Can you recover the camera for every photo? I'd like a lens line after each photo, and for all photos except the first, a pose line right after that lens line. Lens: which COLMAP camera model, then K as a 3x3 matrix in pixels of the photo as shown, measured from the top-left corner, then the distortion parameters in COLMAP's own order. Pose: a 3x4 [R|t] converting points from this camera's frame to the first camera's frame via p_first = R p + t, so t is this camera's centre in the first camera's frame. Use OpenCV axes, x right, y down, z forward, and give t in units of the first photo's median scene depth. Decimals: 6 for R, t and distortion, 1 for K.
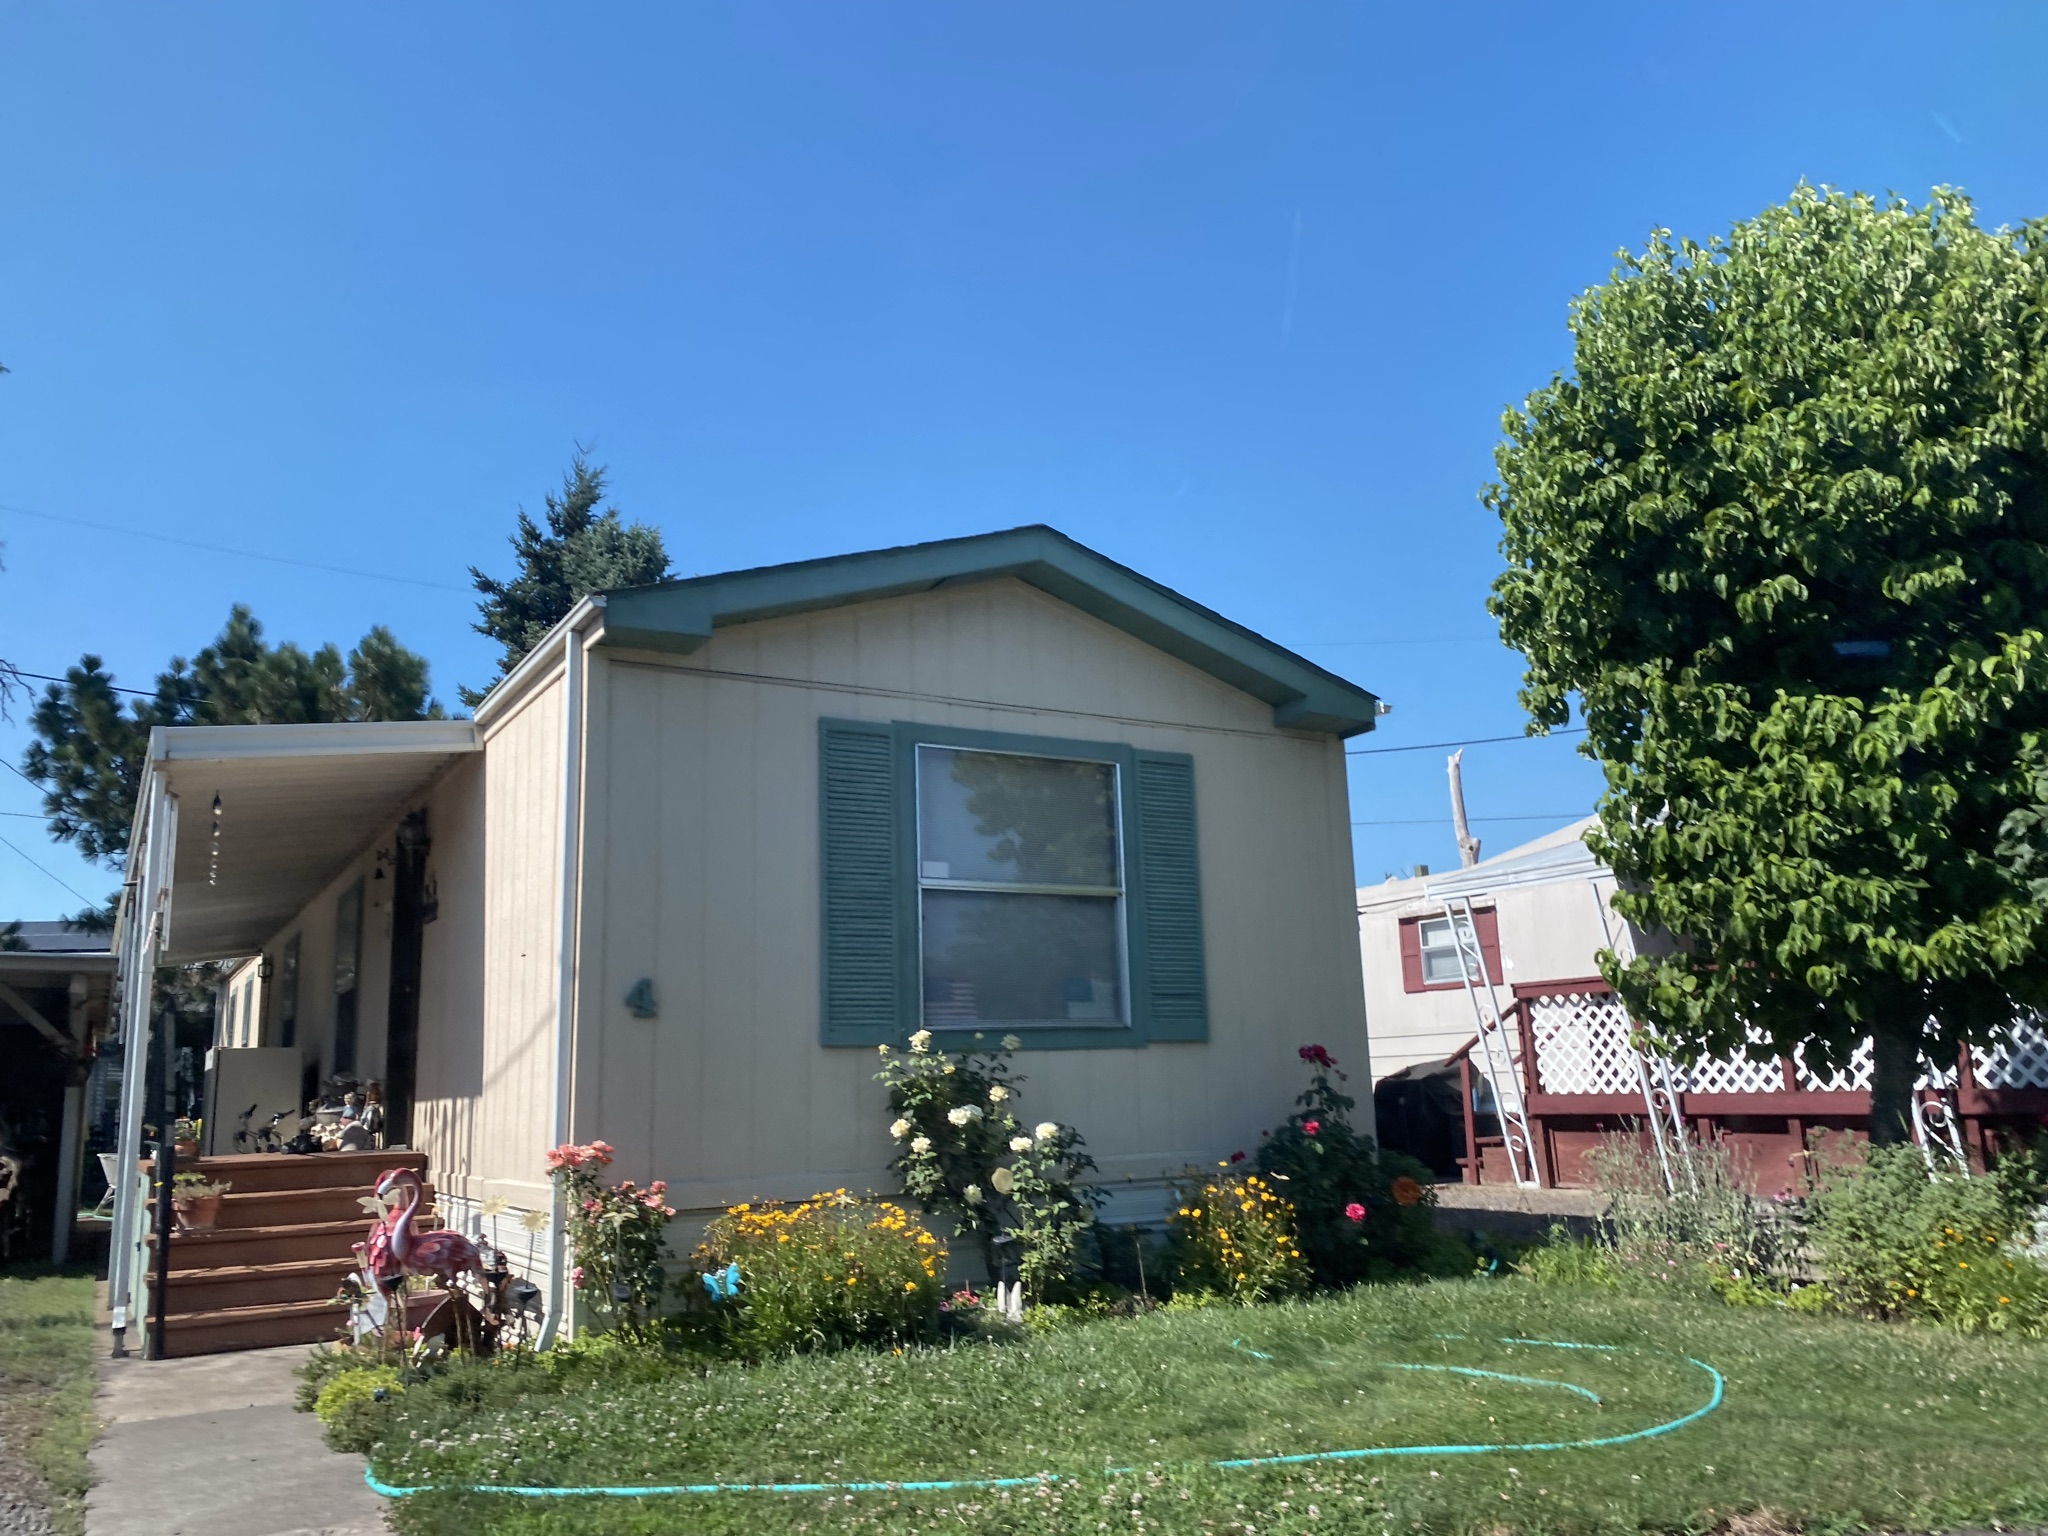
lens RADIAL K [[1554.8, 0, 1024.0], [0, 1554.8, 768.0], [0, 0, 1]] dist [-0.004027, -0.000962]
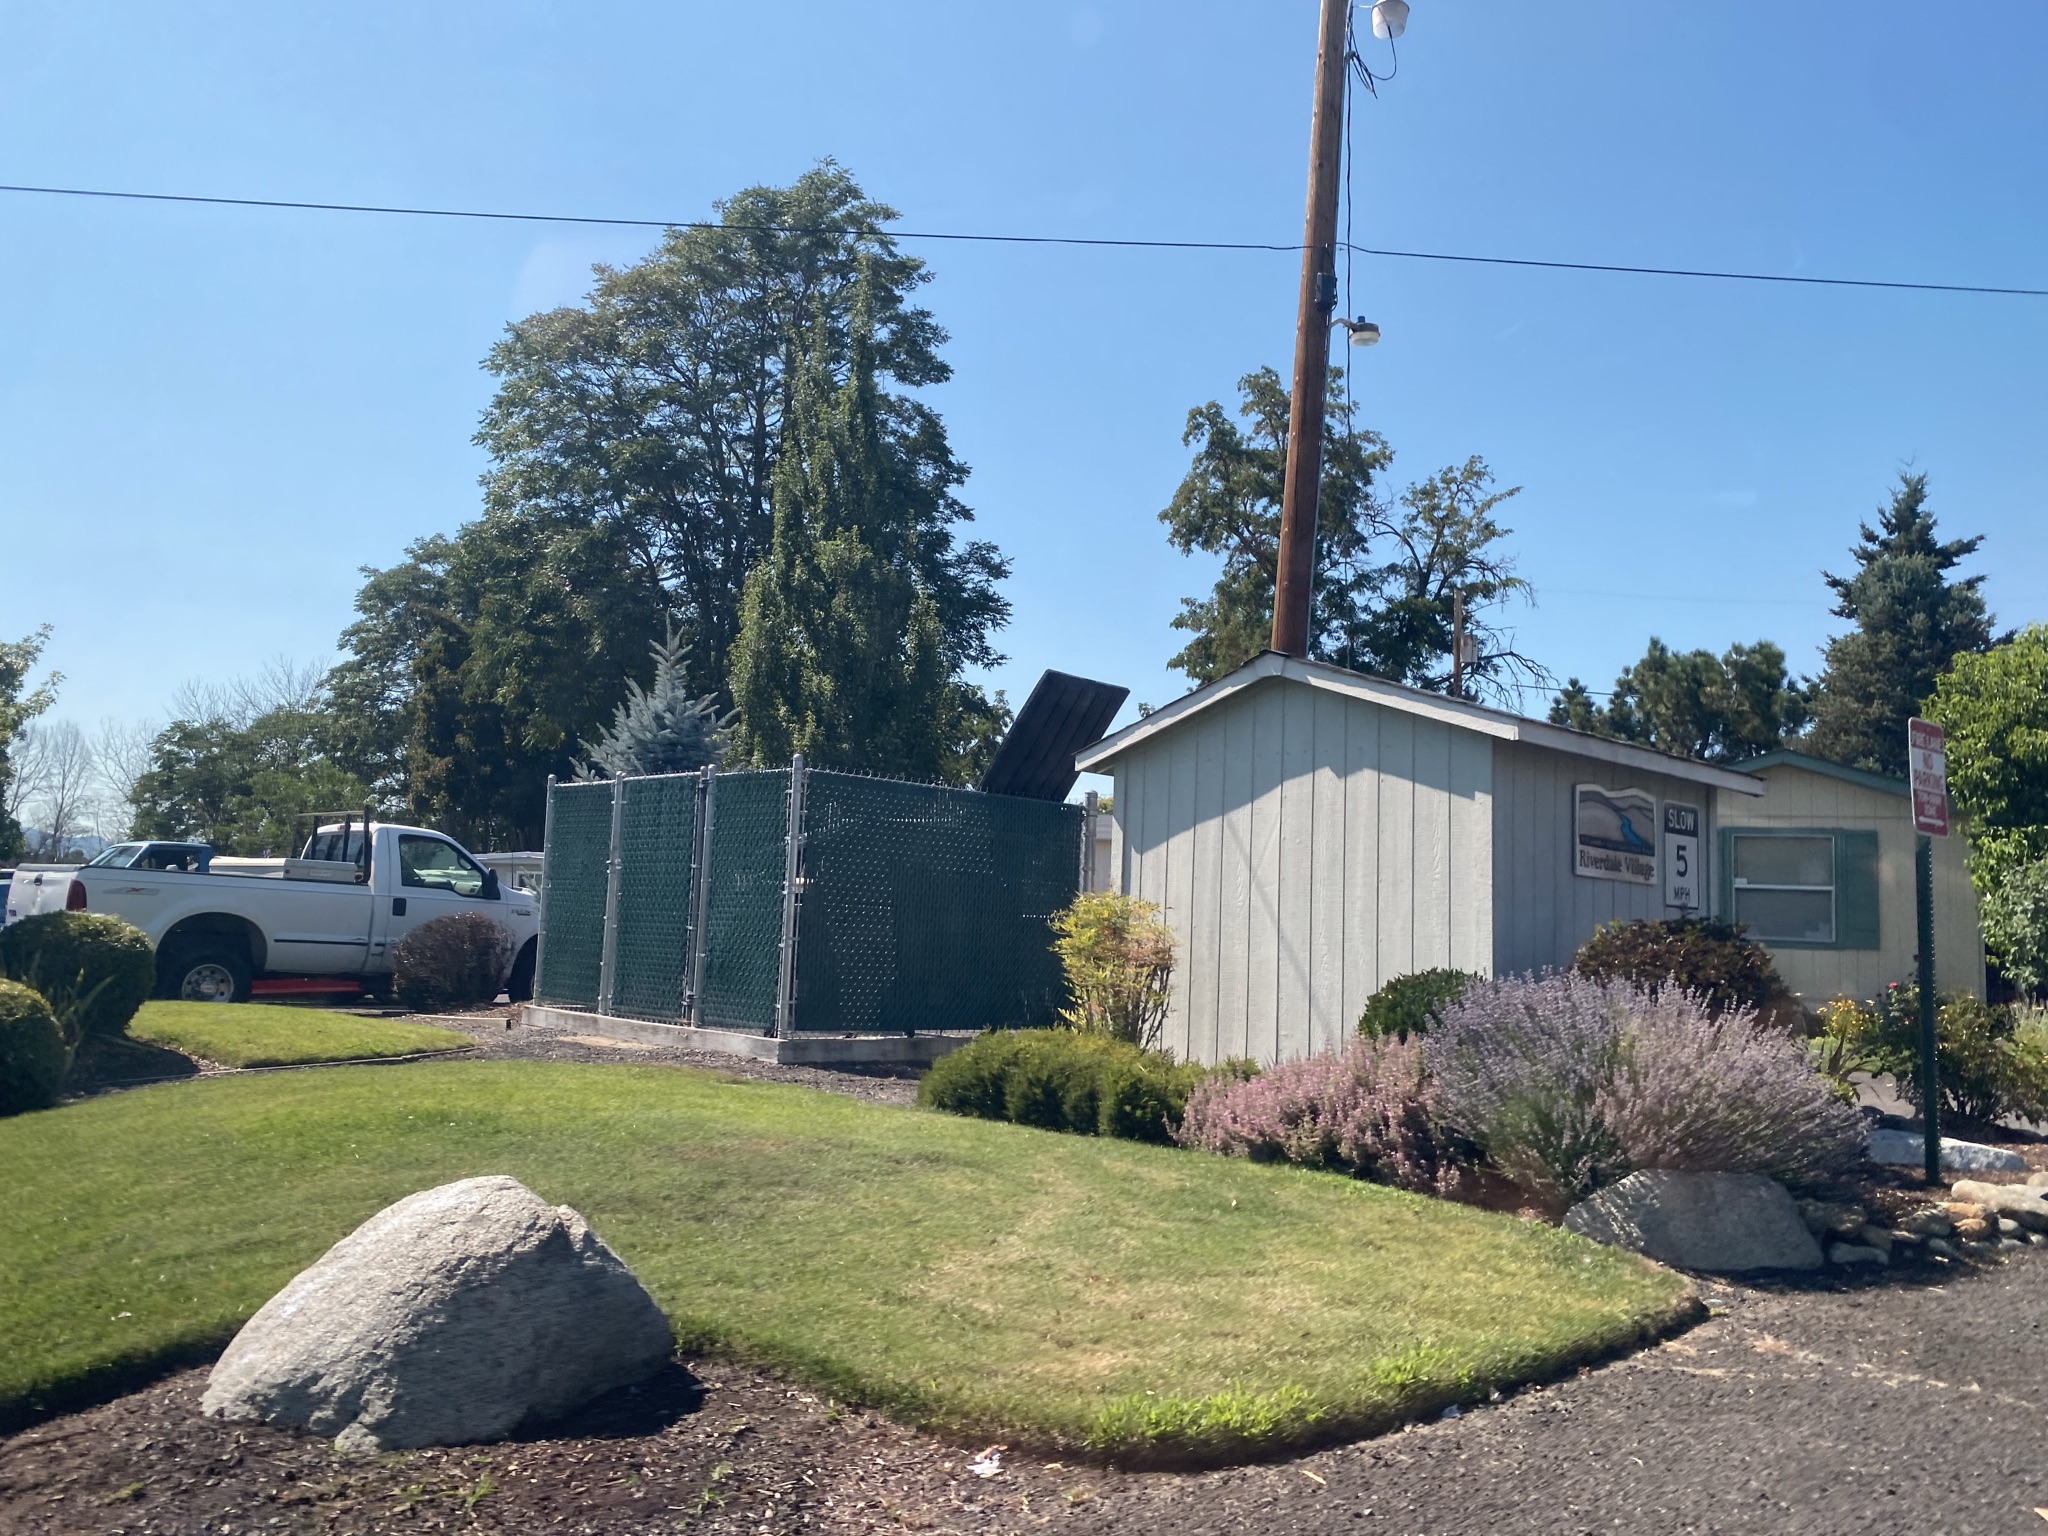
lens RADIAL K [[1554.8, 0, 1024.0], [0, 1554.8, 768.0], [0, 0, 1]] dist [-0.004027, -0.000962]
pose [[0.577436, -0.028815, -0.815927, 0.393844], [0.111769, 0.992758, 0.044040, -0.107274], [0.808749, -0.116625, 0.576475, -0.427663]]
